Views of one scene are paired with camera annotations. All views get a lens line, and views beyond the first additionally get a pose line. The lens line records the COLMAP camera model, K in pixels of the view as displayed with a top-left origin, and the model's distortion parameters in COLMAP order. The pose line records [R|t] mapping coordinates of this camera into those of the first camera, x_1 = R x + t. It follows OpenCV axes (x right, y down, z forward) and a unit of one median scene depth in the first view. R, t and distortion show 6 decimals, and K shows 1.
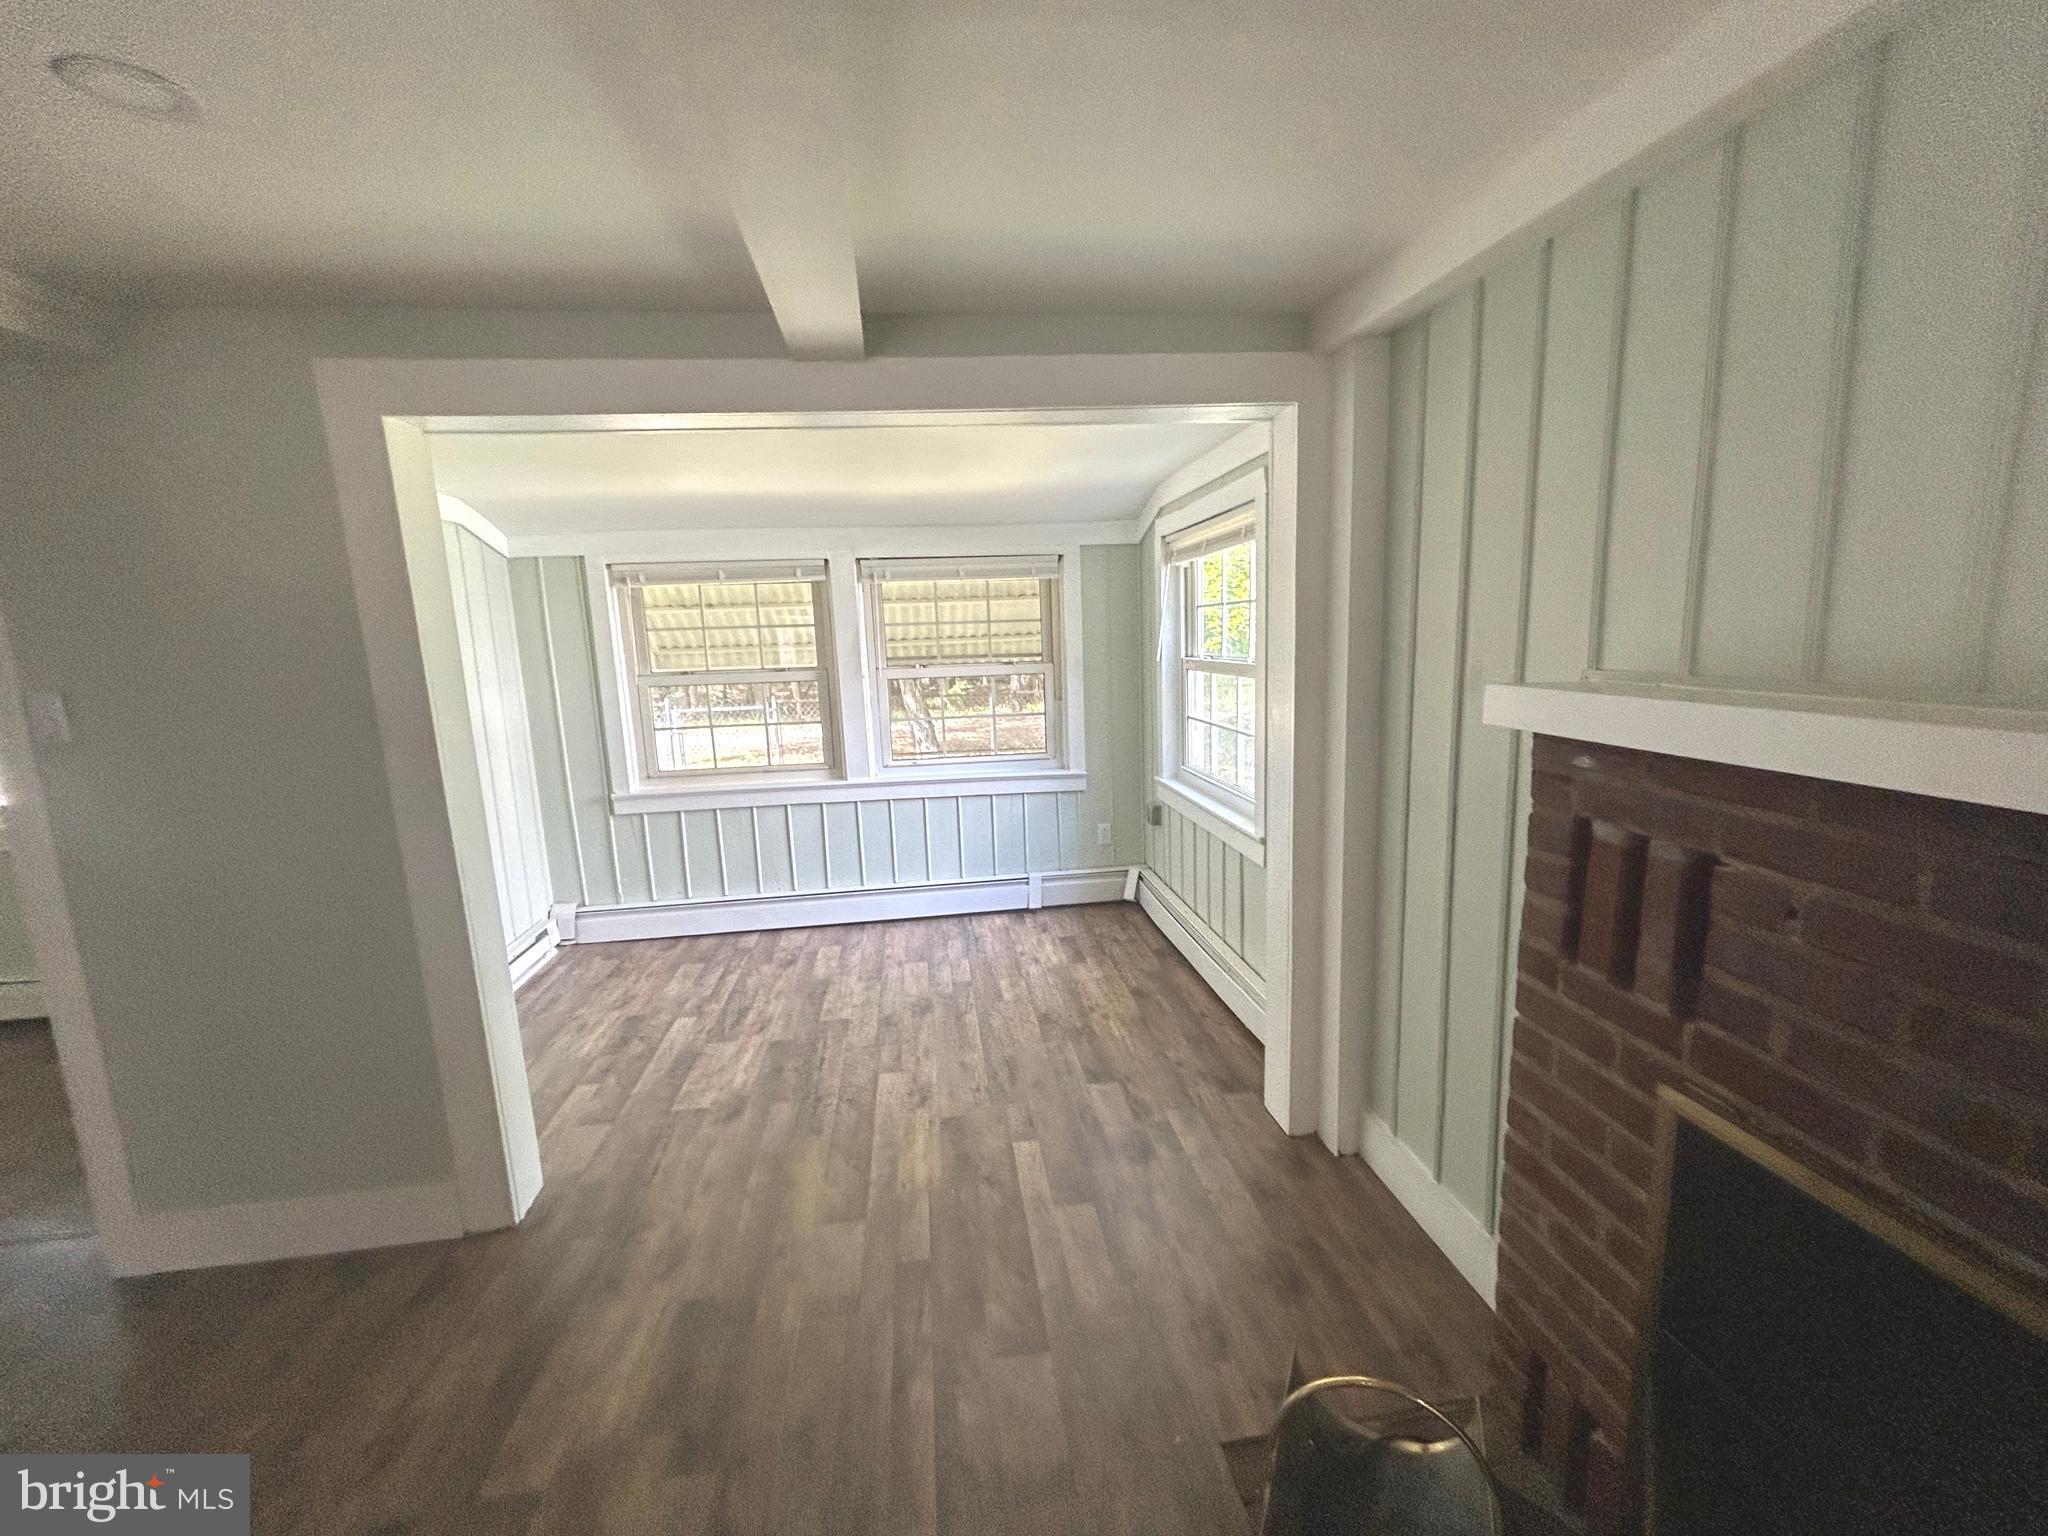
lens RADIAL K [[829.4, 0, 1020.6], [0, 829.4, 774.8], [0, 0, 1]] dist [0.001911, 0.002072]
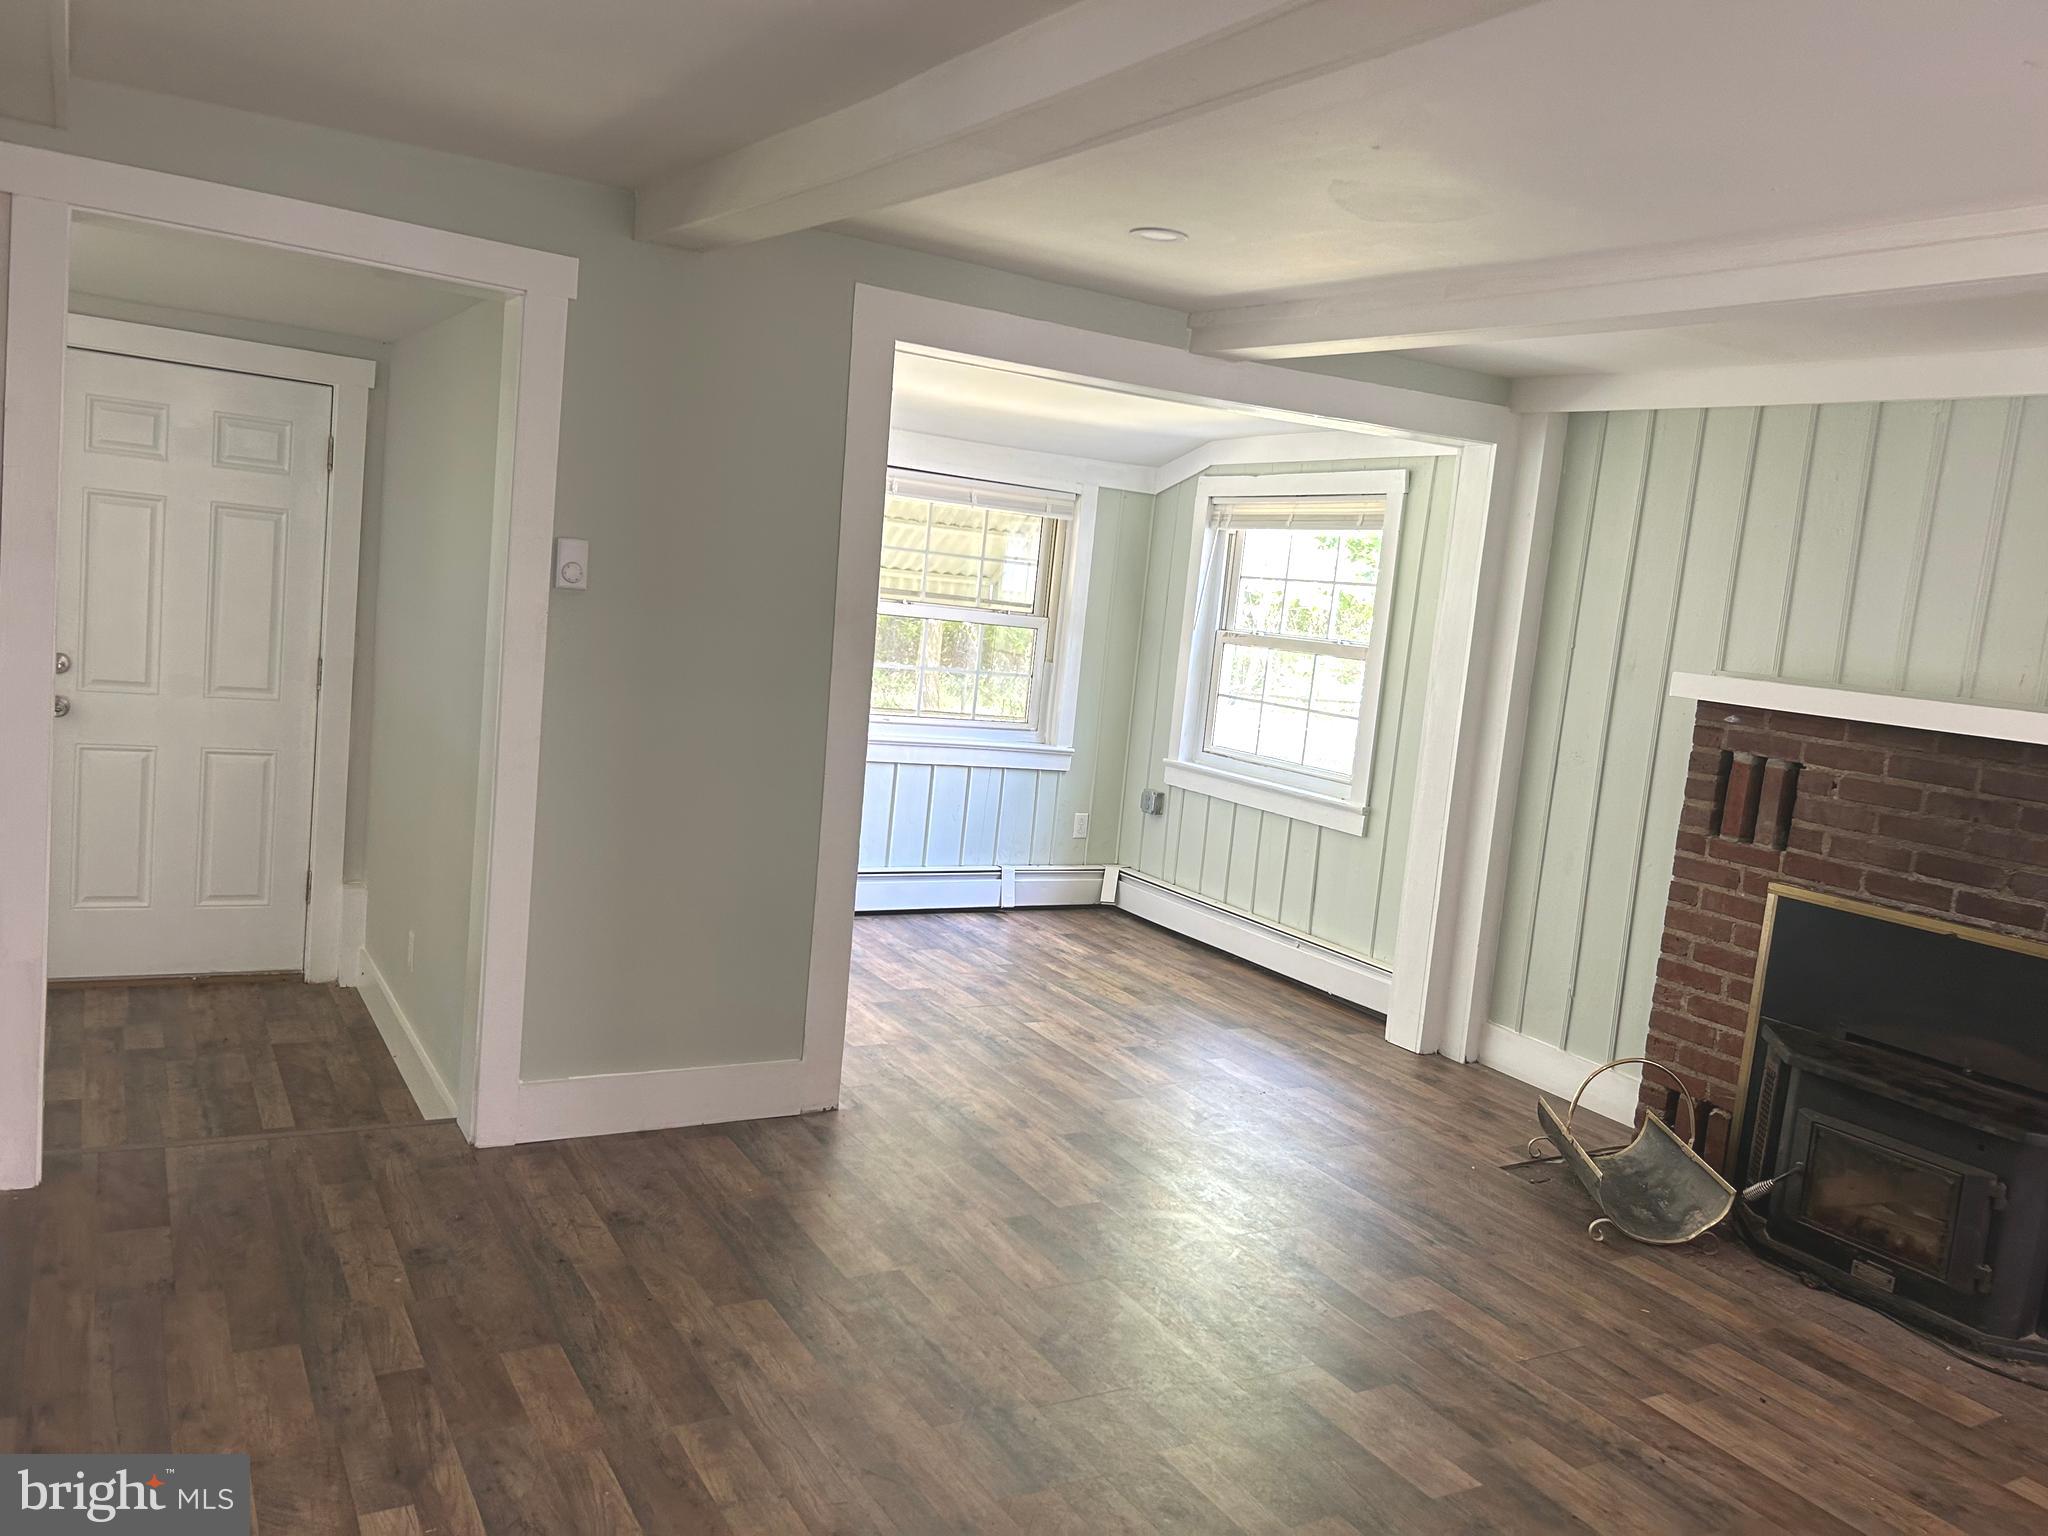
lens RADIAL K [[1538.2, 0, 1020.1], [0, 1538.2, 766.8], [0, 0, 1]] dist [0.053093, -0.062683]
pose [[0.916369, 0.082594, 0.391723, -1.101804], [-0.064537, 0.996166, -0.059065, 0.208623], [-0.395099, 0.028845, 0.918186, -0.793290]]
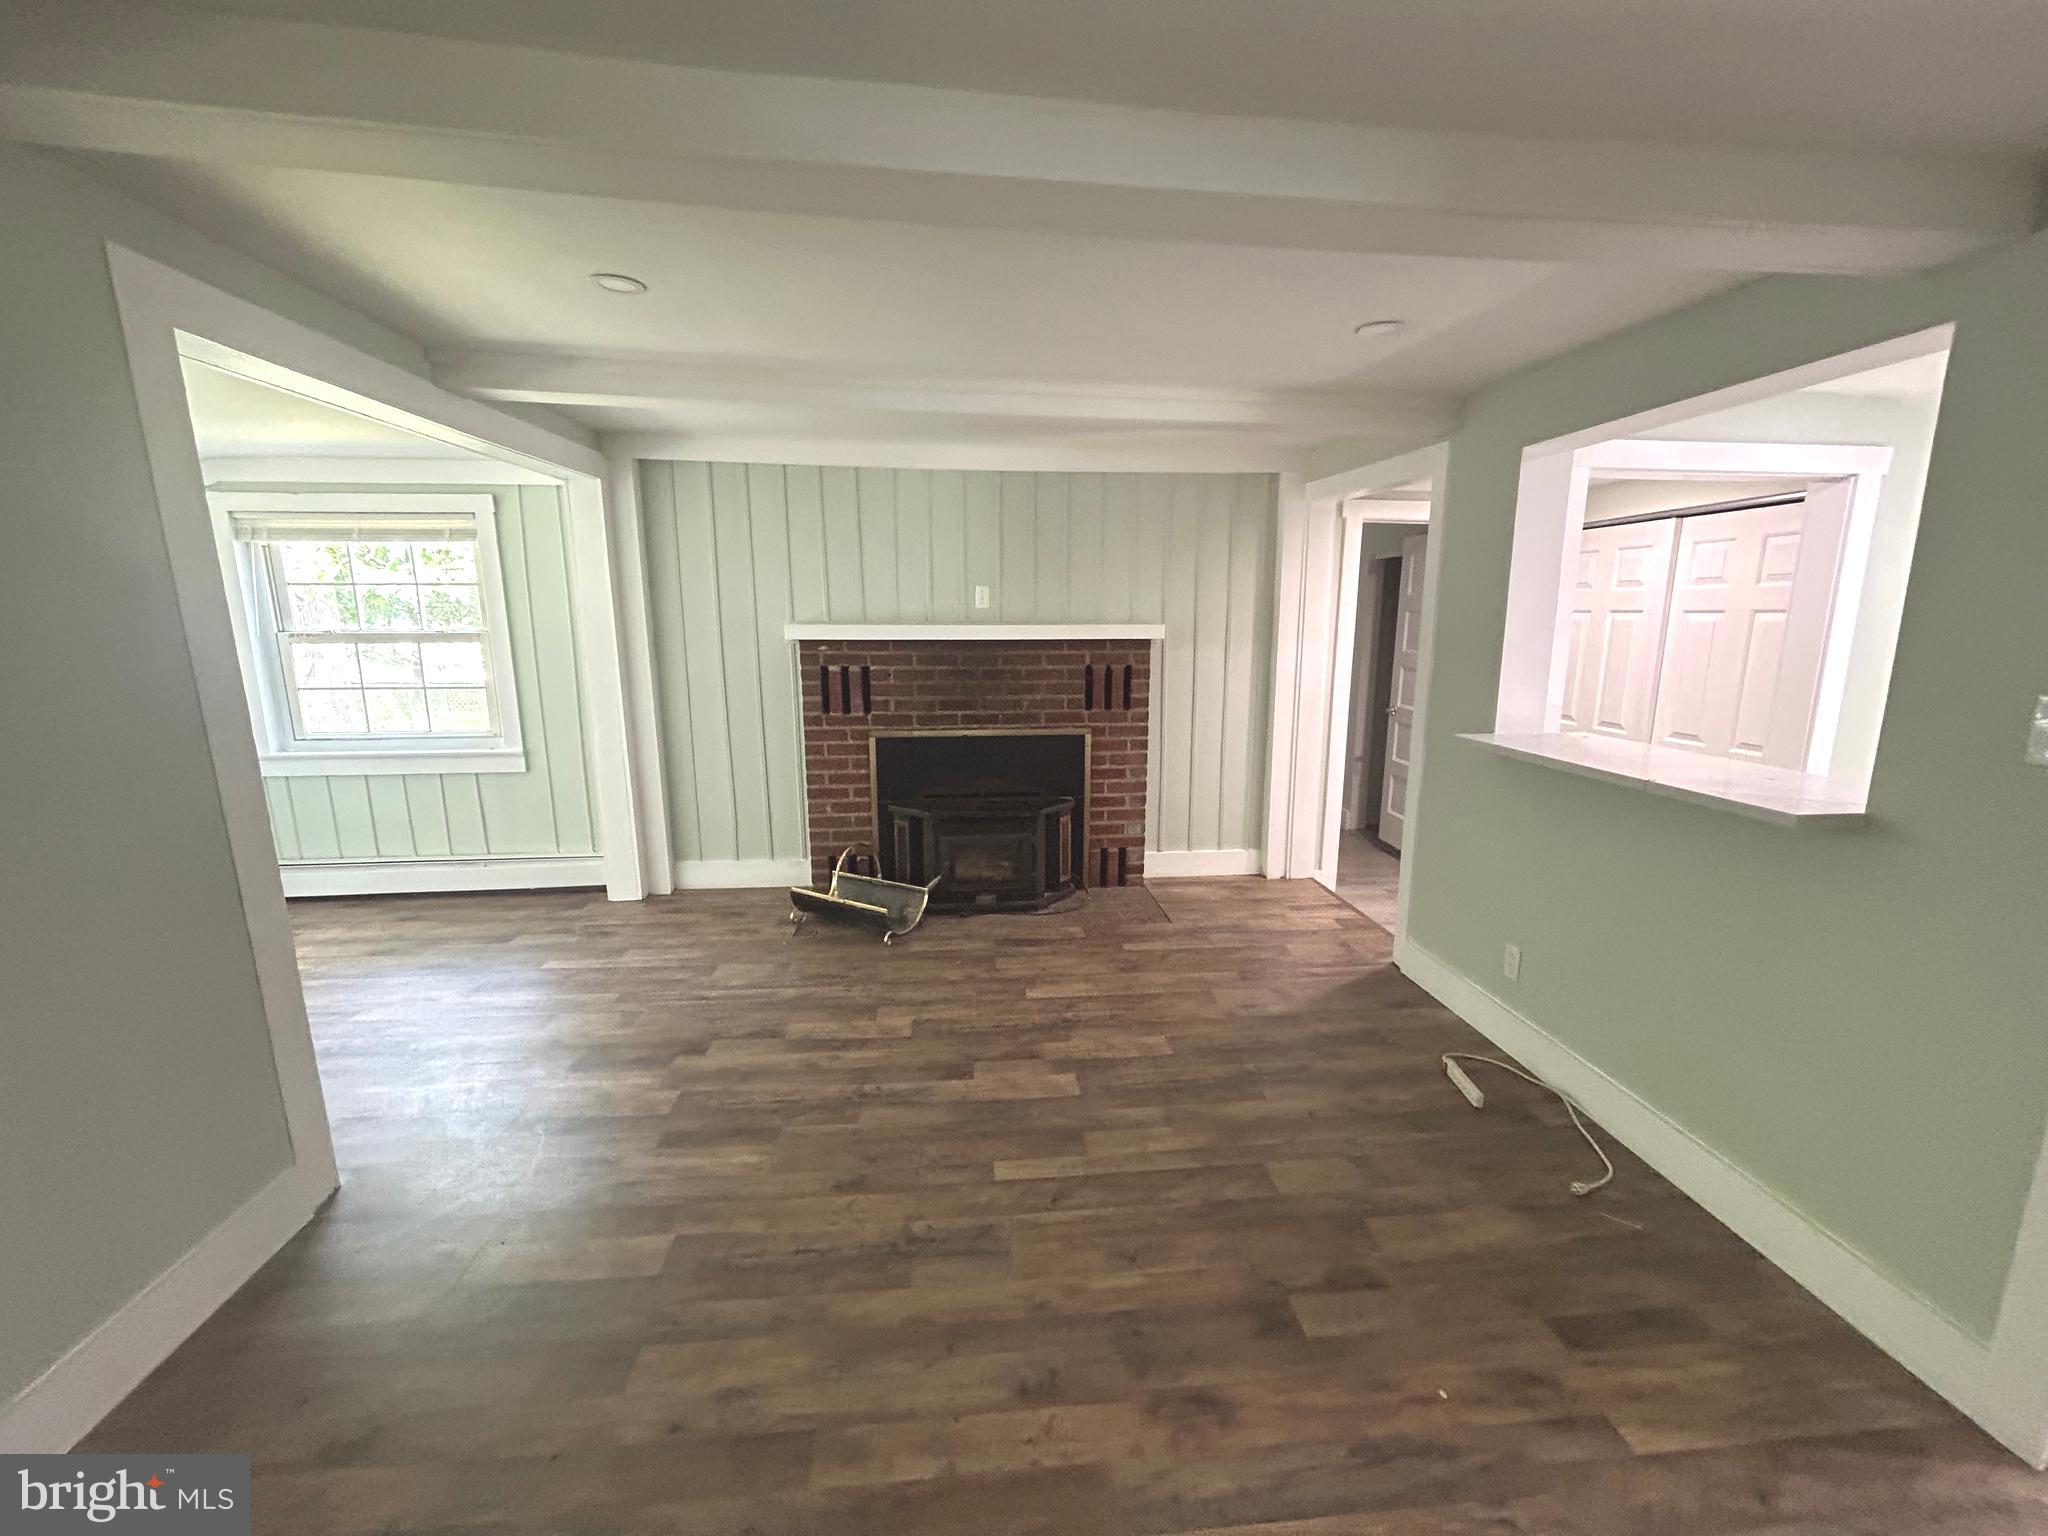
lens RADIAL K [[829.4, 0, 1019.0], [0, 829.4, 773.5], [0, 0, 1]] dist [0.001911, 0.002072]
pose [[0.046205, -0.156152, 0.986652, -1.361635], [0.172346, 0.974141, 0.146101, 0.064389], [-0.983952, 0.163295, 0.071923, 0.061514]]
